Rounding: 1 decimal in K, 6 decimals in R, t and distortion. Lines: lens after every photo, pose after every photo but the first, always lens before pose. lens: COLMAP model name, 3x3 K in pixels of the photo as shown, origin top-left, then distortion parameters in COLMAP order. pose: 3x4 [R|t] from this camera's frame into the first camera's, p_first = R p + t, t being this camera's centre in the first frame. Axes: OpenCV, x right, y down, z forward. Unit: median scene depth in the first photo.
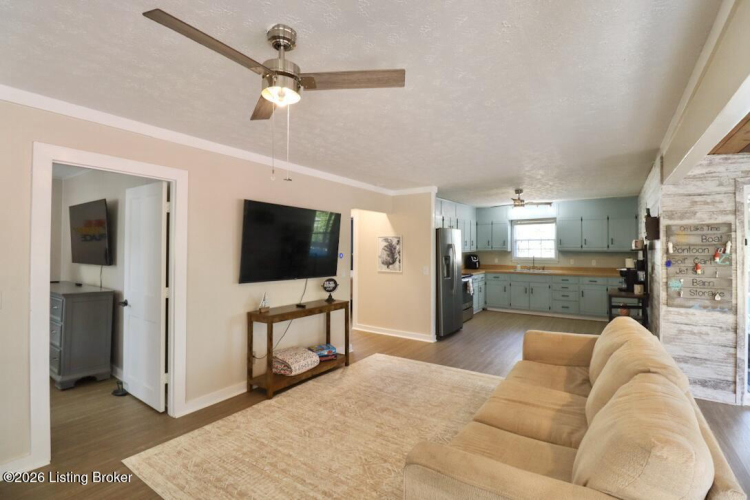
lens RADIAL K [[346.4, 0, 374.9], [0, 346.4, 245.2], [0, 0, 1]] dist [-0.013244, -0.001000]
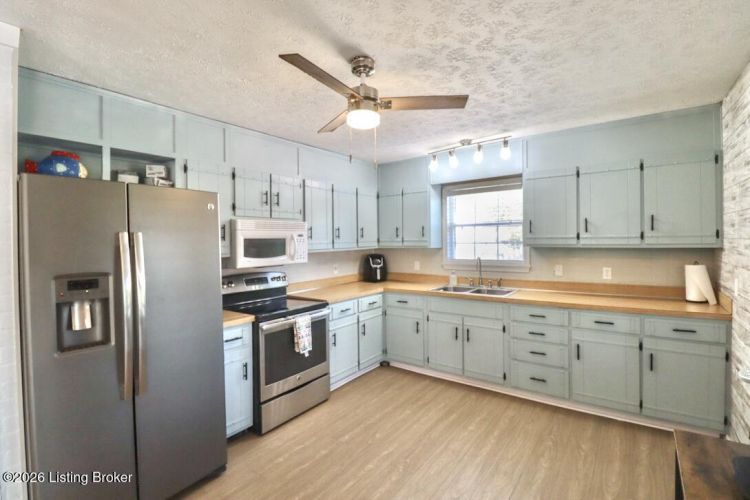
lens RADIAL K [[346.4, 0, 374.9], [0, 346.4, 245.2], [0, 0, 1]] dist [-0.013244, -0.001000]
pose [[0.999289, -0.013522, -0.035204, 0.607682], [0.014325, 0.999641, 0.022663, 0.002288], [0.034885, -0.023151, 0.999123, 0.943917]]
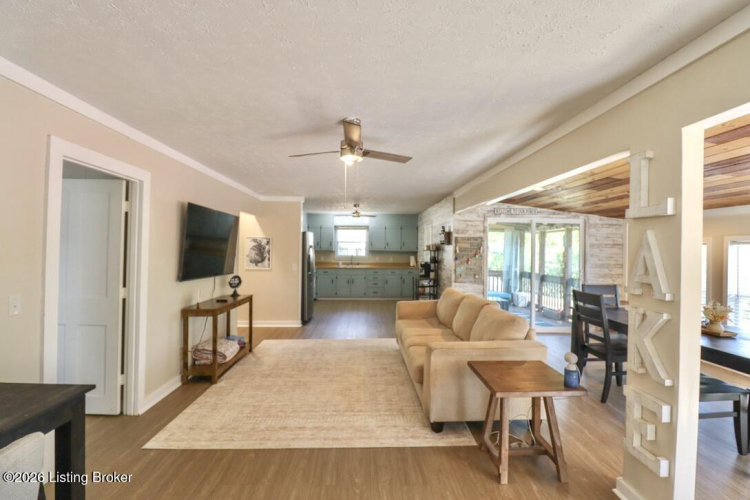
lens RADIAL K [[346.4, 0, 374.9], [0, 346.4, 245.2], [0, 0, 1]] dist [-0.013244, -0.001000]
pose [[0.806268, 0.012613, 0.591417, -0.421802], [-0.014852, 0.999889, -0.001078, -0.006038], [-0.591365, -0.007915, 0.806365, -0.152220]]
